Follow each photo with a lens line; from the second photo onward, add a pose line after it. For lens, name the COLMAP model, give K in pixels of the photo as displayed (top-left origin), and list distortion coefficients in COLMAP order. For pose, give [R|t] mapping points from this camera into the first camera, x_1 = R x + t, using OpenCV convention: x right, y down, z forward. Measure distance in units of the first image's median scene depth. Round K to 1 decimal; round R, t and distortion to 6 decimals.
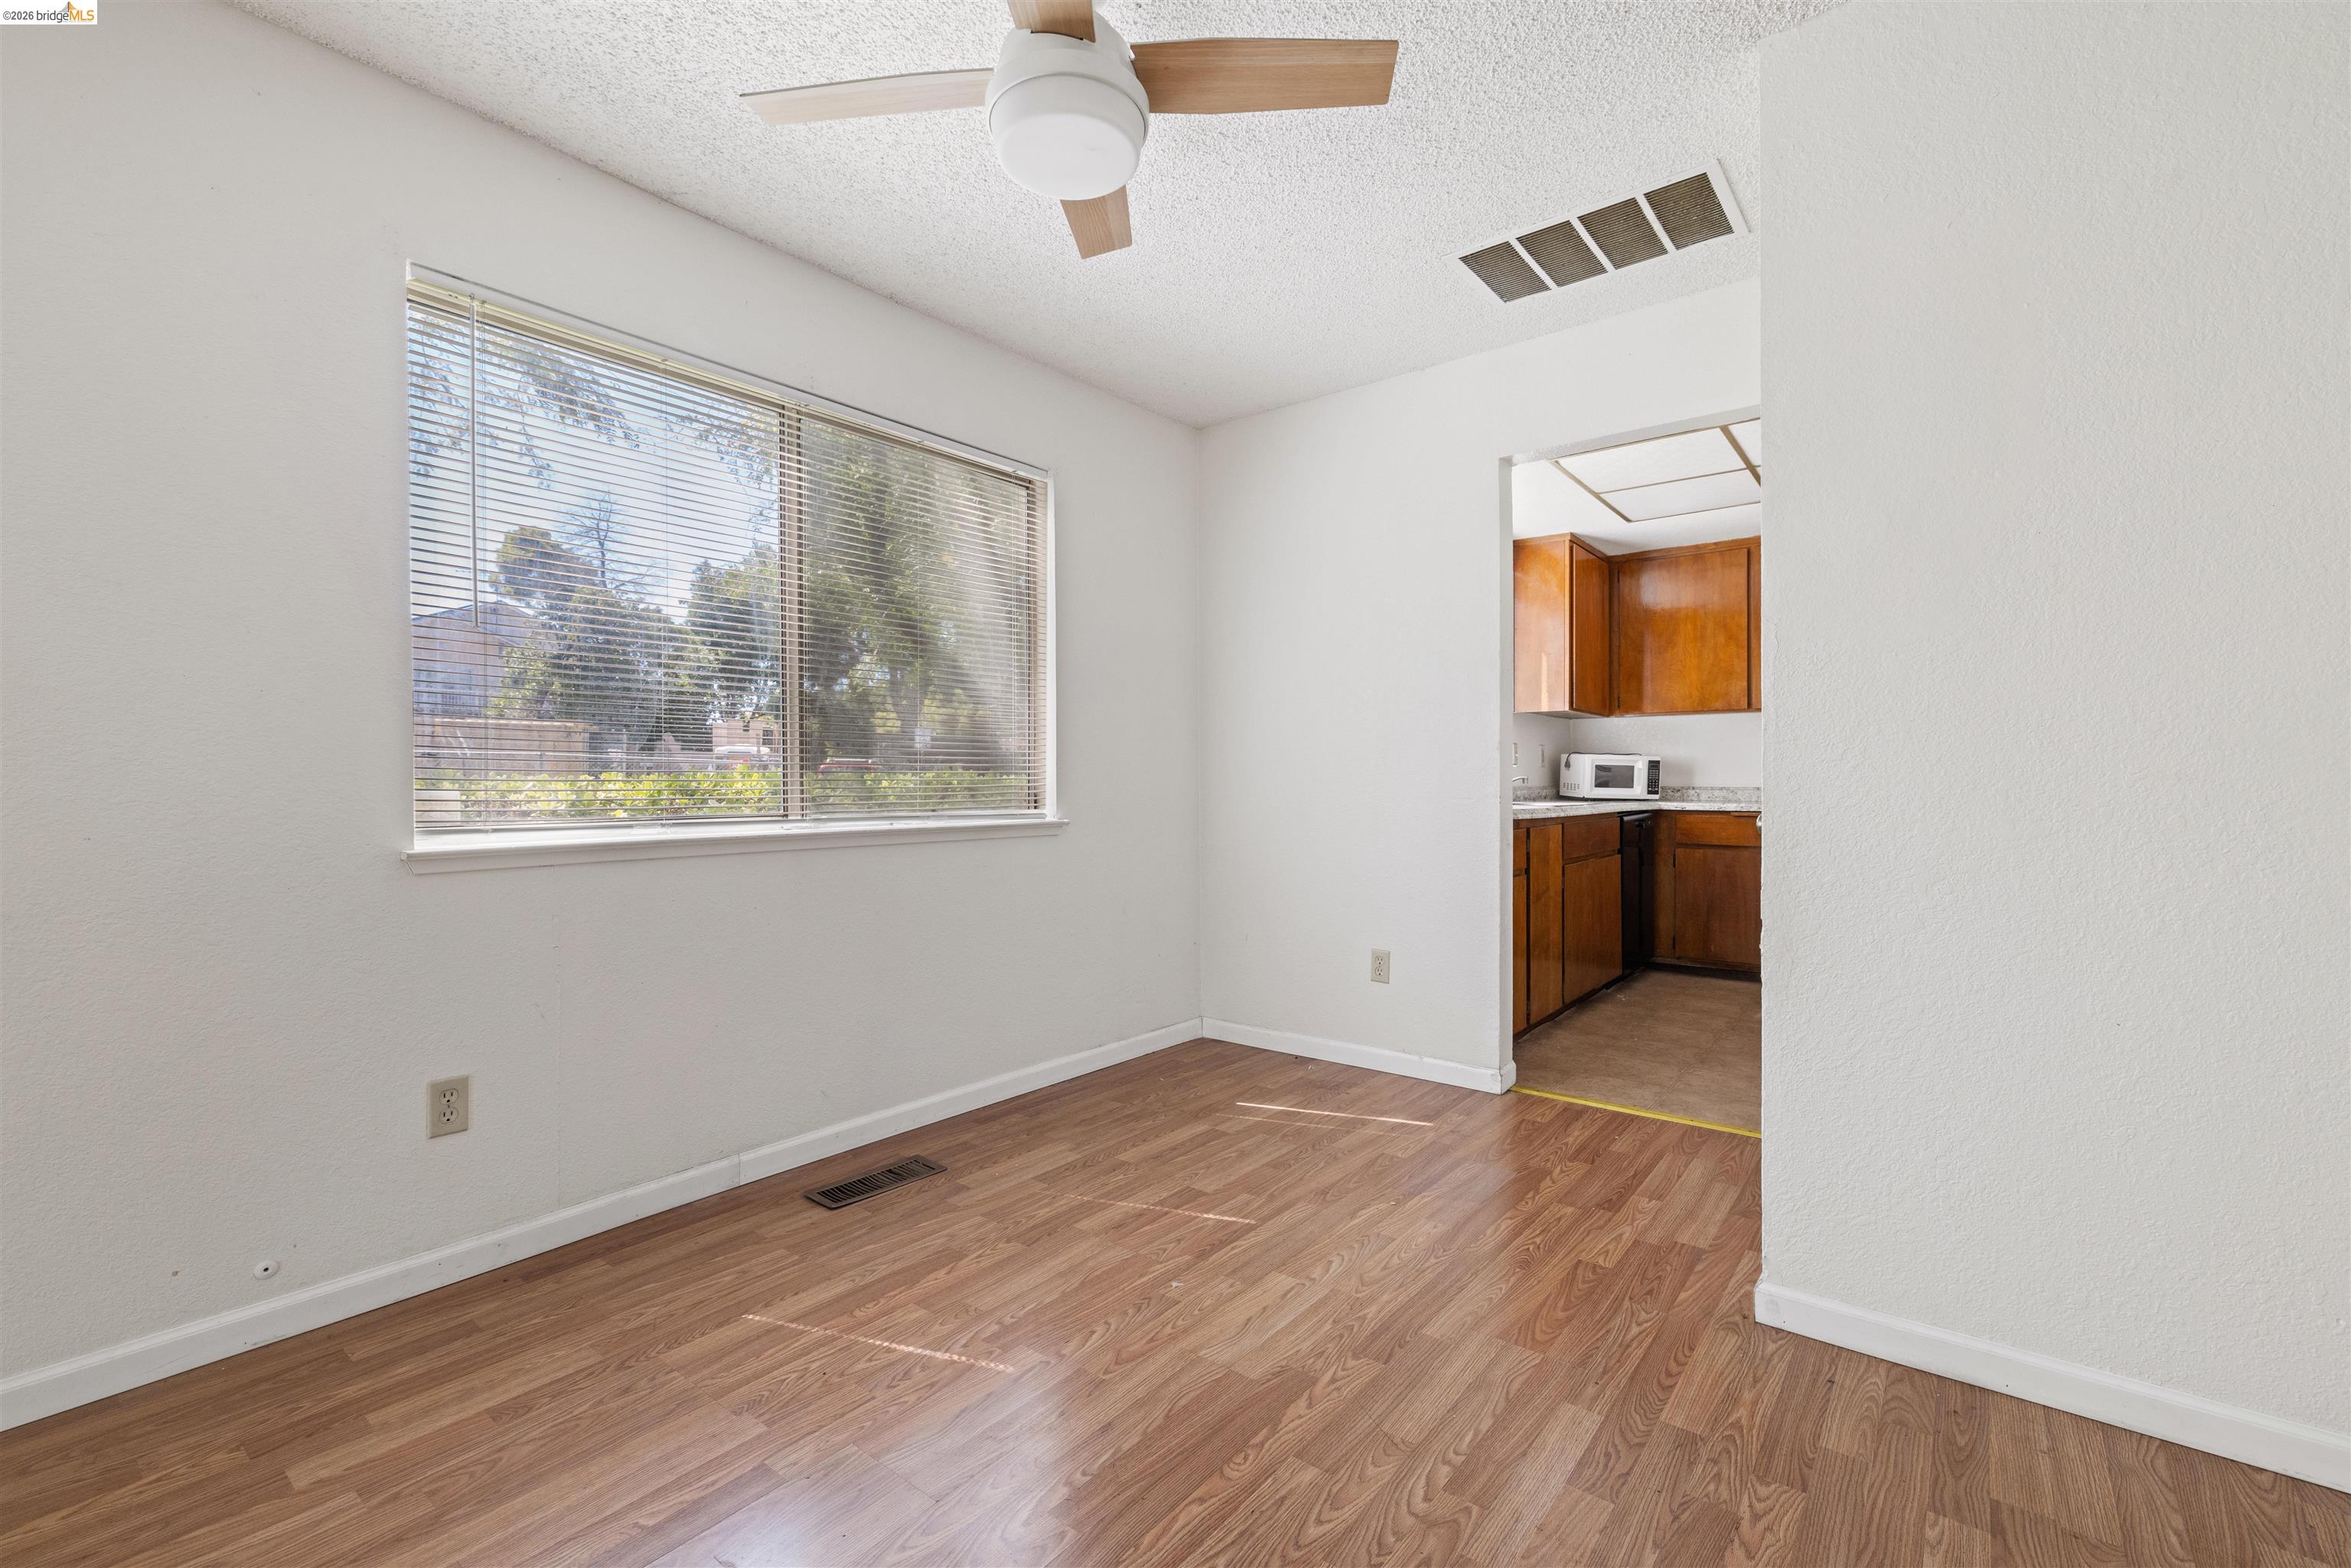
lens RADIAL K [[1012.6, 0, 1186.1], [0, 1012.6, 779.4], [0, 0, 1]] dist [0.002447, 0.000290]
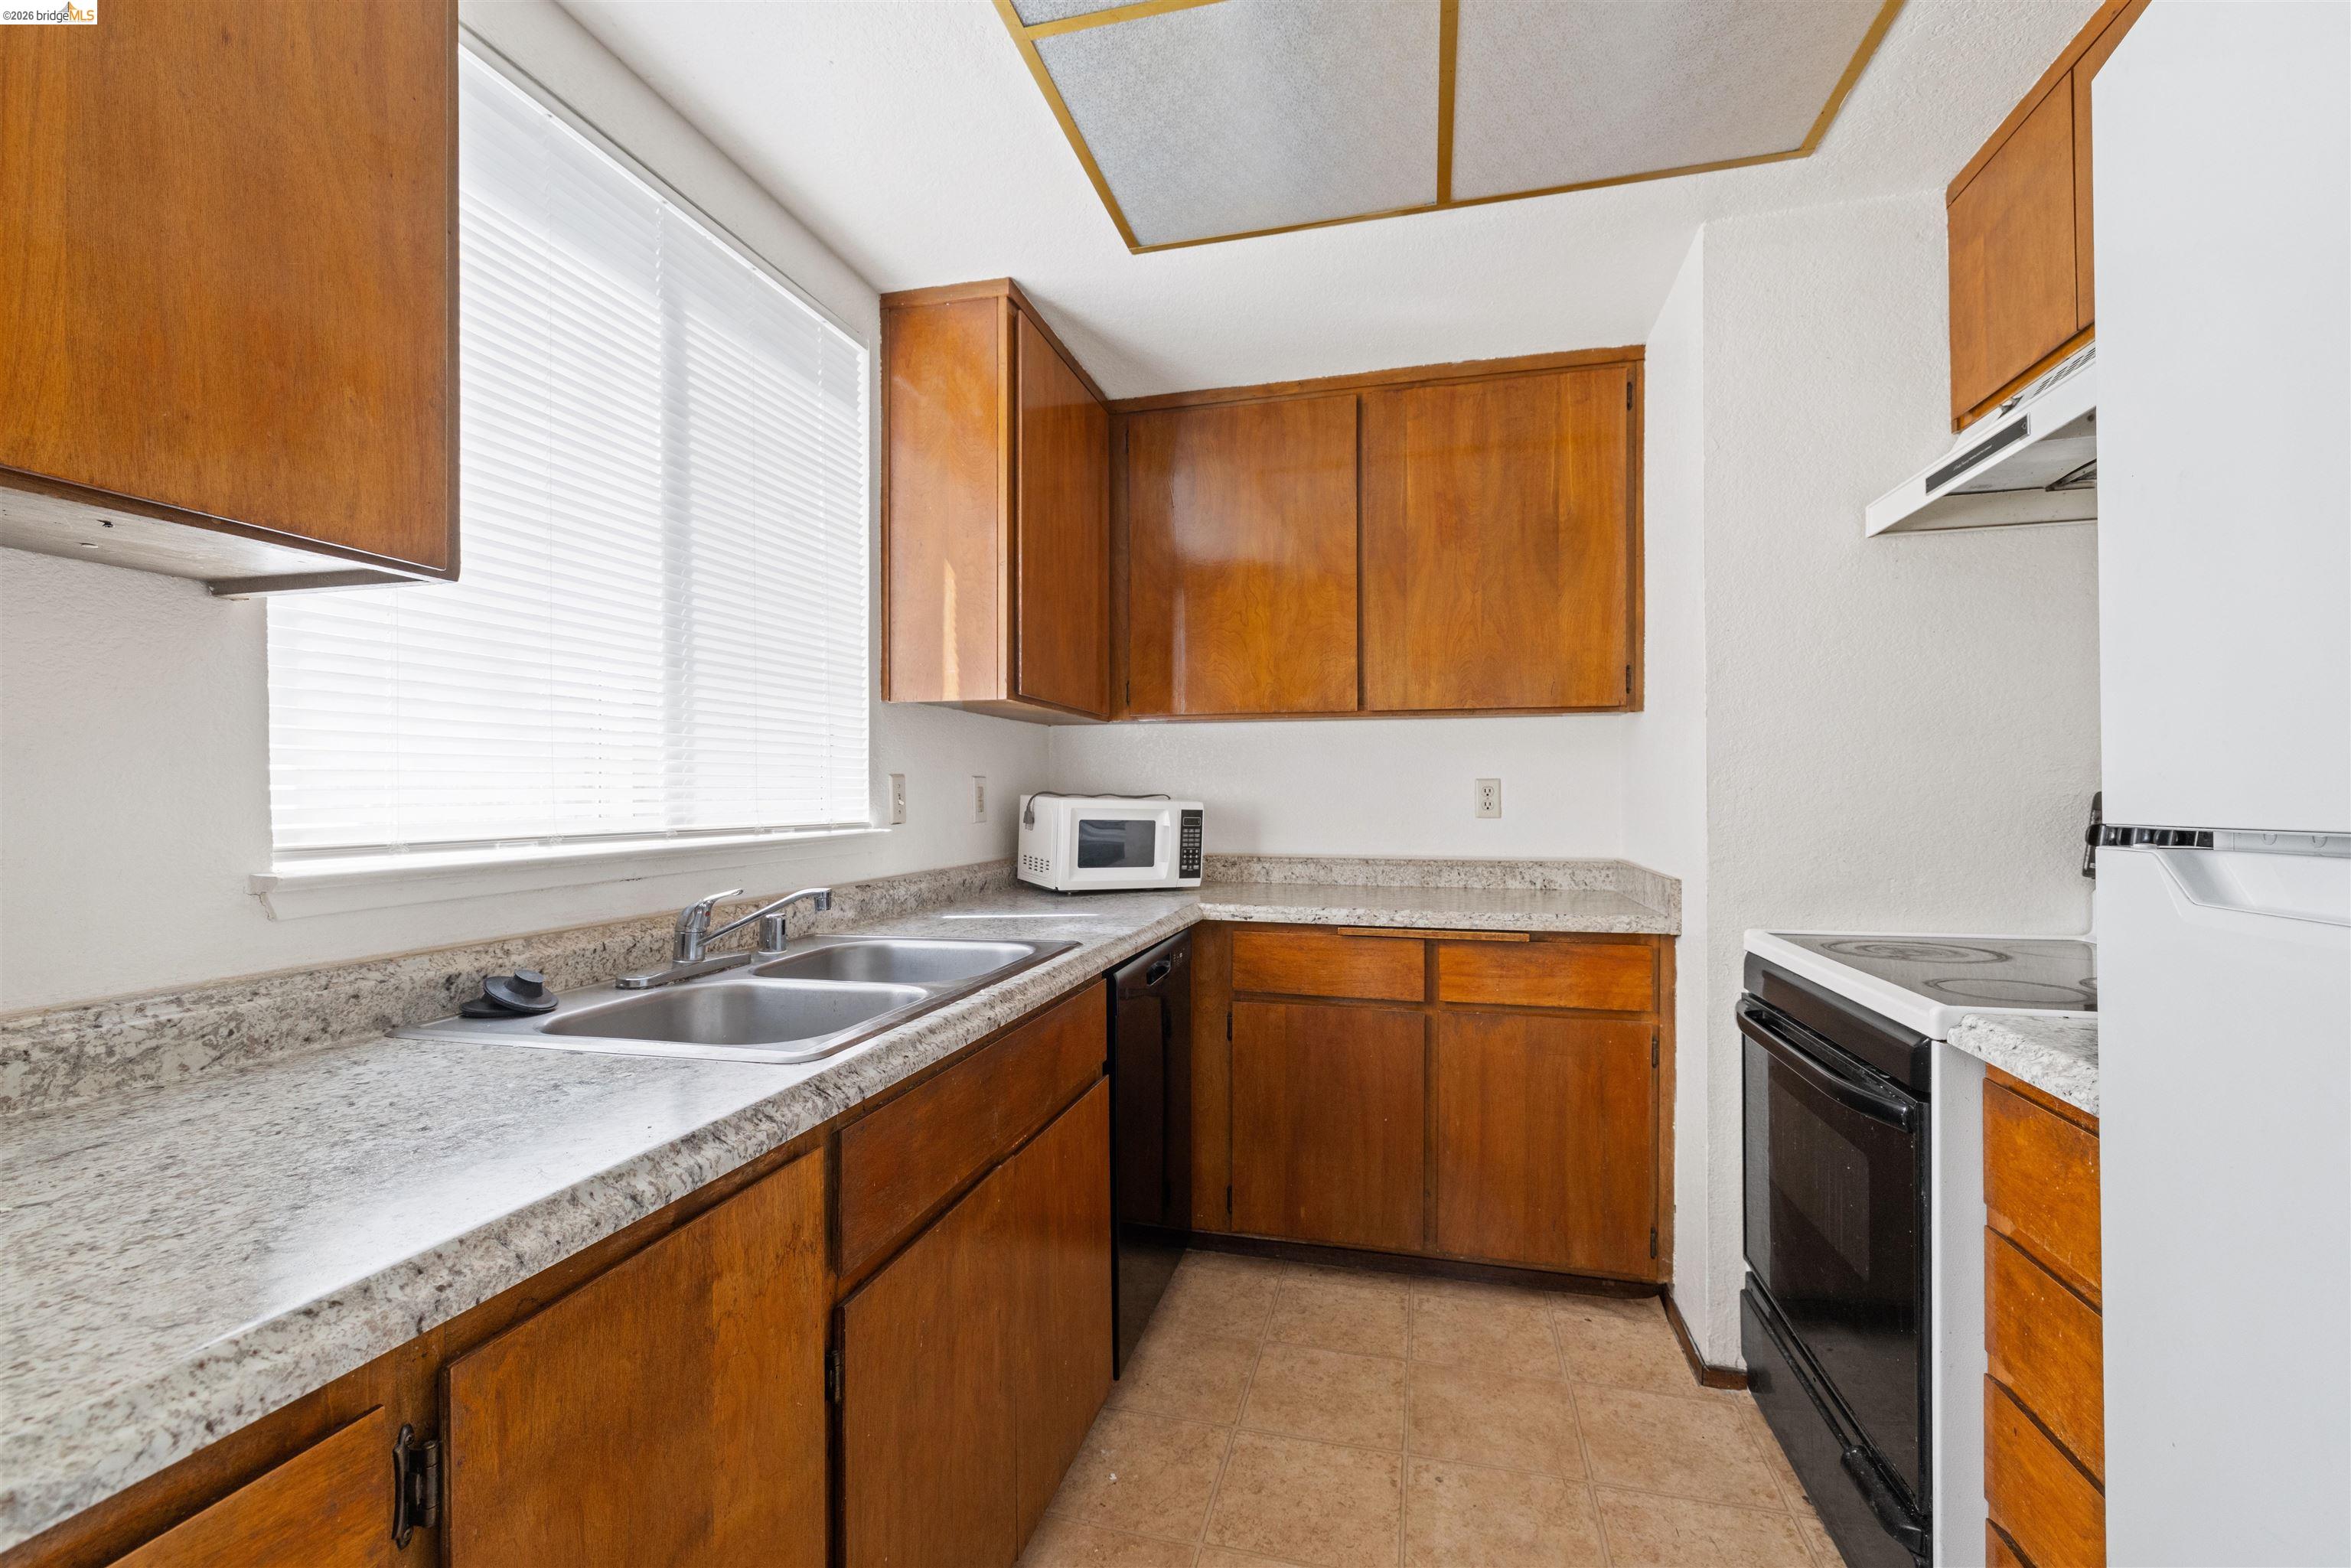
lens RADIAL K [[1012.6, 0, 1186.1], [0, 1012.6, 779.4], [0, 0, 1]] dist [0.002447, 0.000290]
pose [[0.917324, 0.004374, 0.398118, 0.271221], [0.001618, 0.999890, -0.014715, -0.027706], [-0.398139, 0.014143, 0.917216, 0.565581]]
